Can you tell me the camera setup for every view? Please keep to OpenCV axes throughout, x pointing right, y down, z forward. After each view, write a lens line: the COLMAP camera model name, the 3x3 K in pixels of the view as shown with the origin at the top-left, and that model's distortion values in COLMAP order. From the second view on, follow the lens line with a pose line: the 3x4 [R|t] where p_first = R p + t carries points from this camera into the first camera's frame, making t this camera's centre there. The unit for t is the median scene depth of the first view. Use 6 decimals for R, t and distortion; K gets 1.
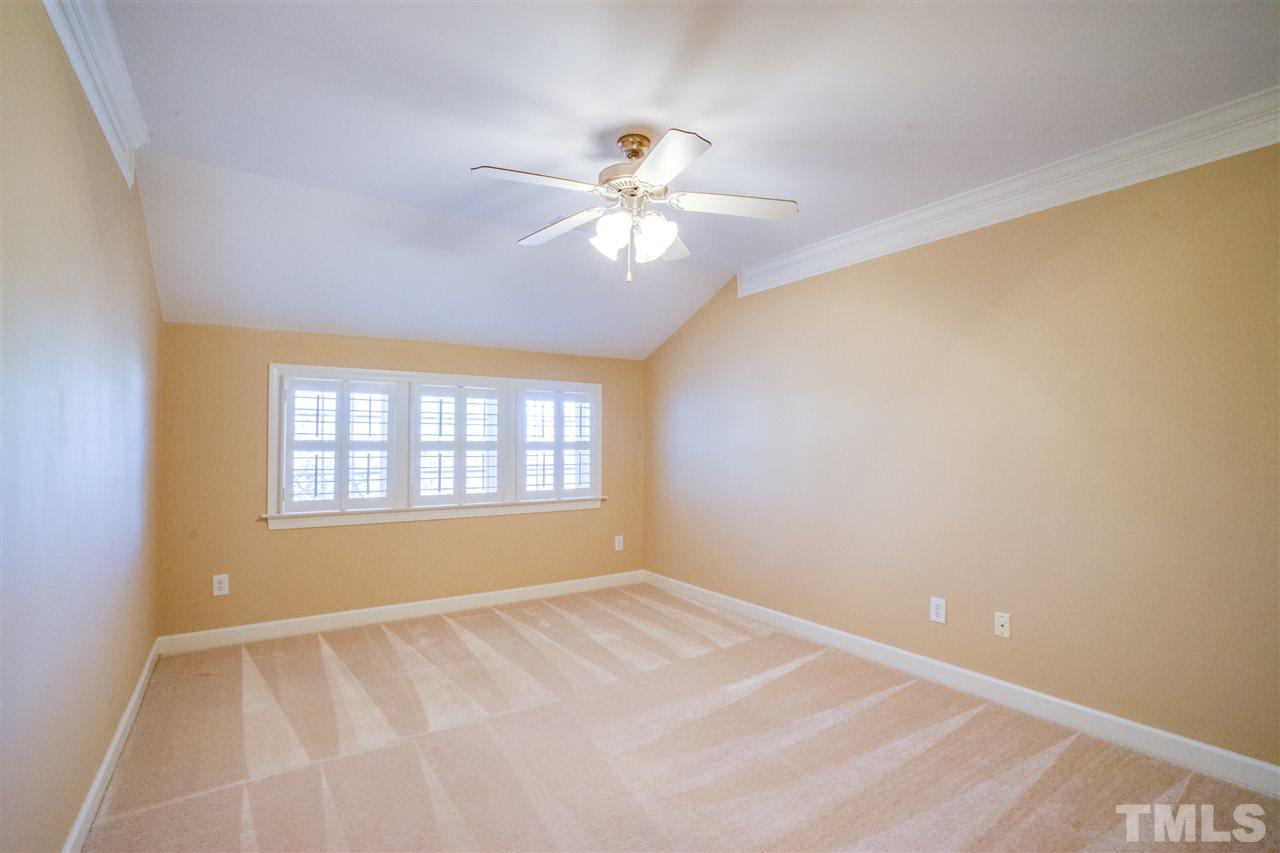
lens RADIAL K [[587.9, 0, 635.6], [0, 587.9, 428.4], [0, 0, 1]] dist [-0.057559, 0.020795]
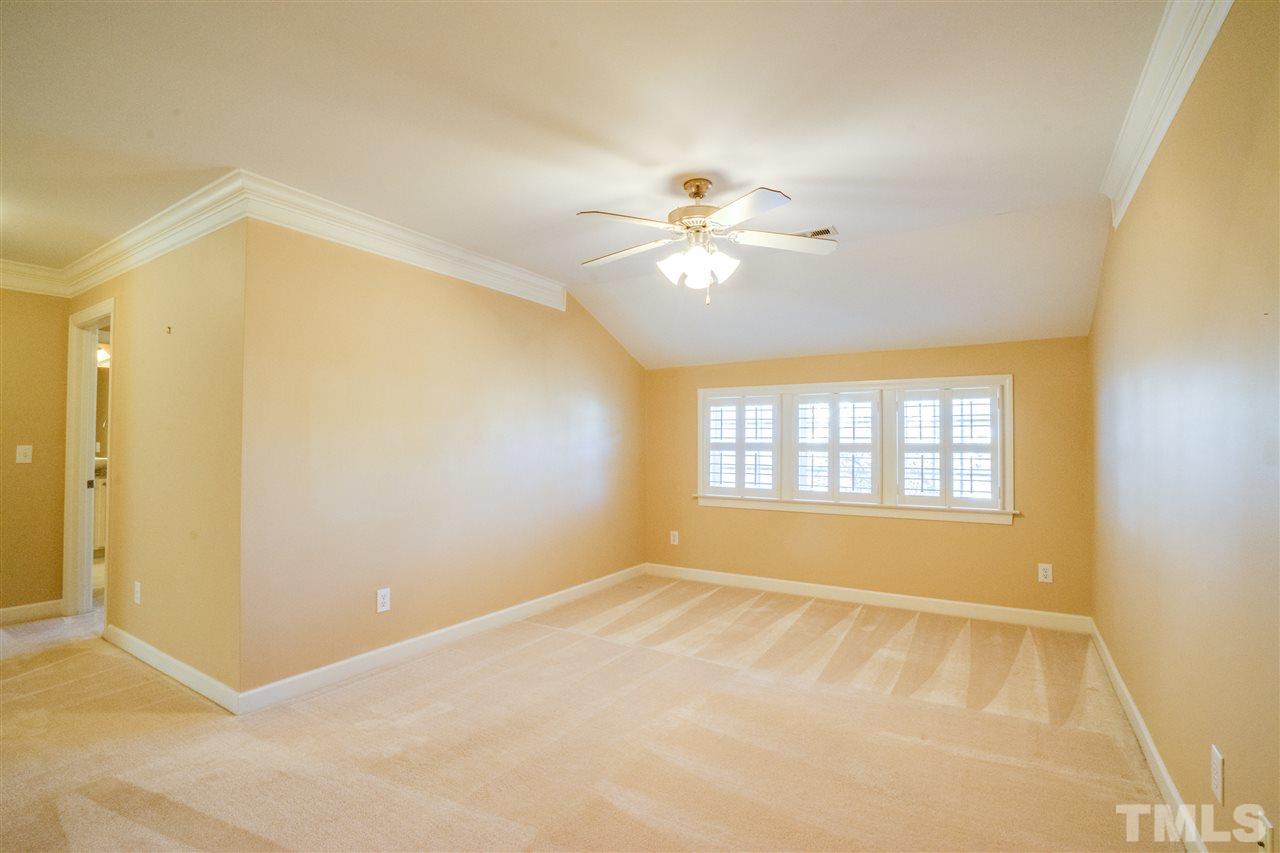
lens RADIAL K [[587.9, 0, 635.6], [0, 587.9, 428.4], [0, 0, 1]] dist [-0.057559, 0.020795]
pose [[0.394899, -0.025687, -0.918365, 0.581798], [0.017552, 0.999638, -0.020413, 0.010883], [0.918557, -0.008058, 0.395207, 0.249459]]
